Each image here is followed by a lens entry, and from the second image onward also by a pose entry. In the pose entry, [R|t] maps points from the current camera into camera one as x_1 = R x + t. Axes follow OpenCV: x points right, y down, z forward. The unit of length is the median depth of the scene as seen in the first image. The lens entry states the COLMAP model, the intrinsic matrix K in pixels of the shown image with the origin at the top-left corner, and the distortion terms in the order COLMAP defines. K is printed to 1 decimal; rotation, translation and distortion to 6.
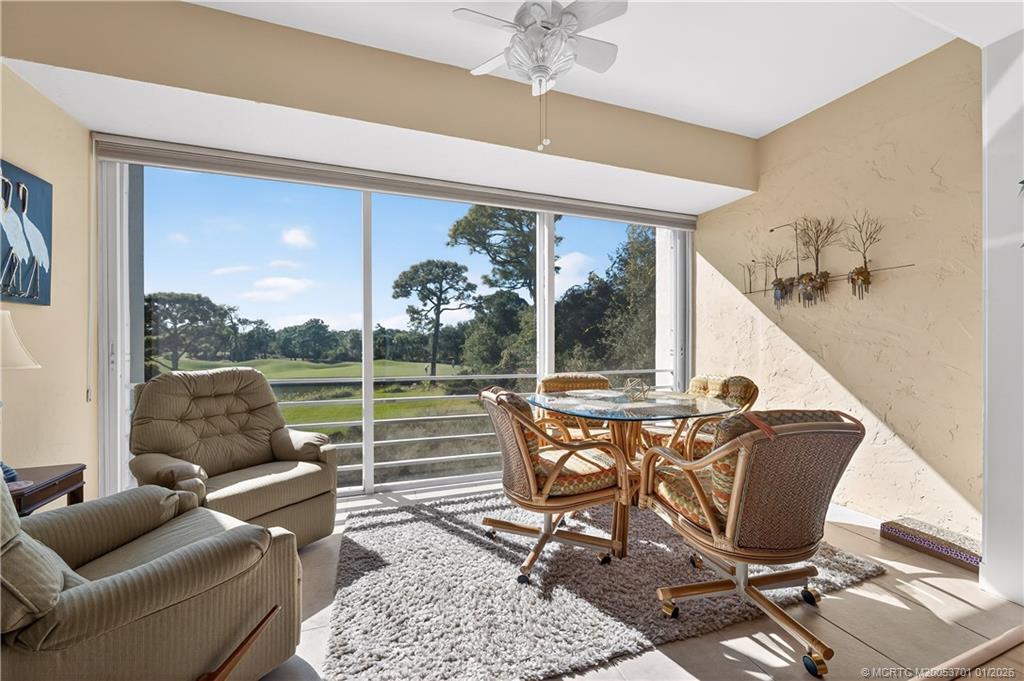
lens RADIAL K [[407.9, 0, 512.0], [0, 407.9, 342.2], [0, 0, 1]] dist [-0.012442, 0.001531]
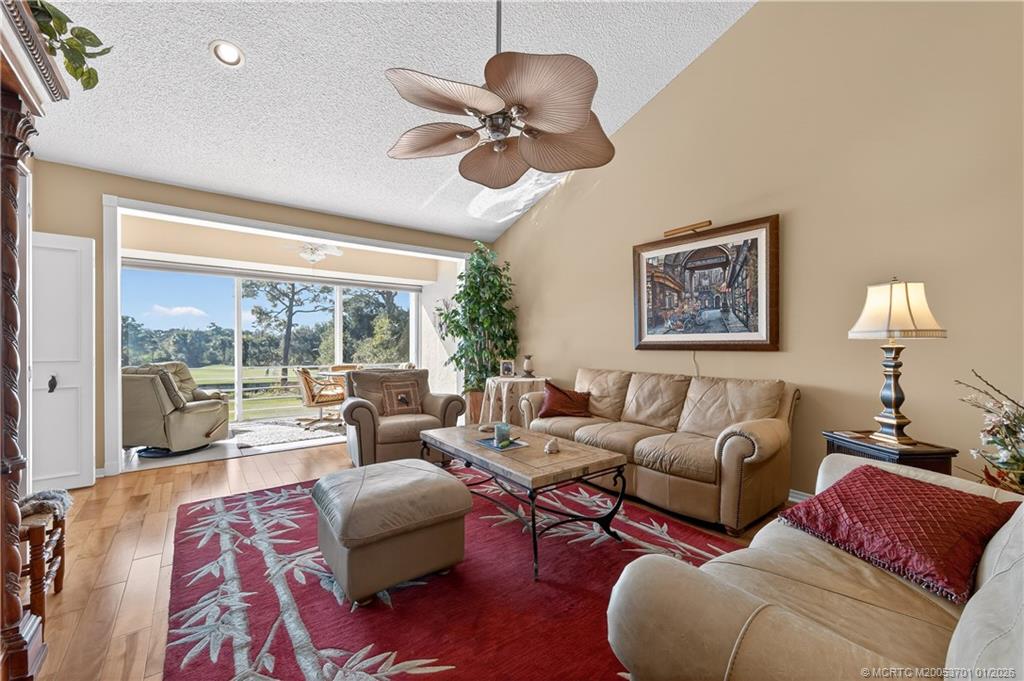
lens RADIAL K [[407.9, 0, 513.7], [0, 407.9, 345.3], [0, 0, 1]] dist [-0.012442, 0.001531]
pose [[0.949203, 0.000108, 0.314665, 0.017559], [-0.000572, 0.999999, 0.001380, -0.001379], [-0.314664, -0.001489, 0.949202, -0.075877]]
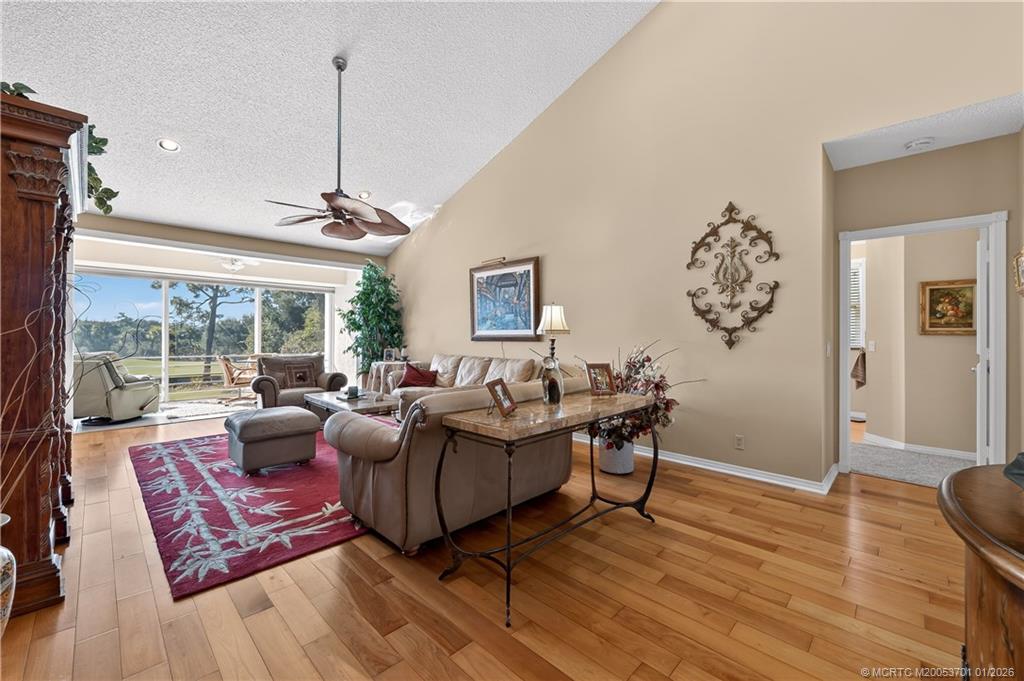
lens RADIAL K [[407.9, 0, 507.9], [0, 407.9, 333.9], [0, 0, 1]] dist [-0.012442, 0.001531]
pose [[0.902857, 0.004793, 0.429914, 0.024476], [-0.001101, 0.999960, -0.008835, -0.001352], [-0.429939, 0.007504, 0.902827, -0.111645]]
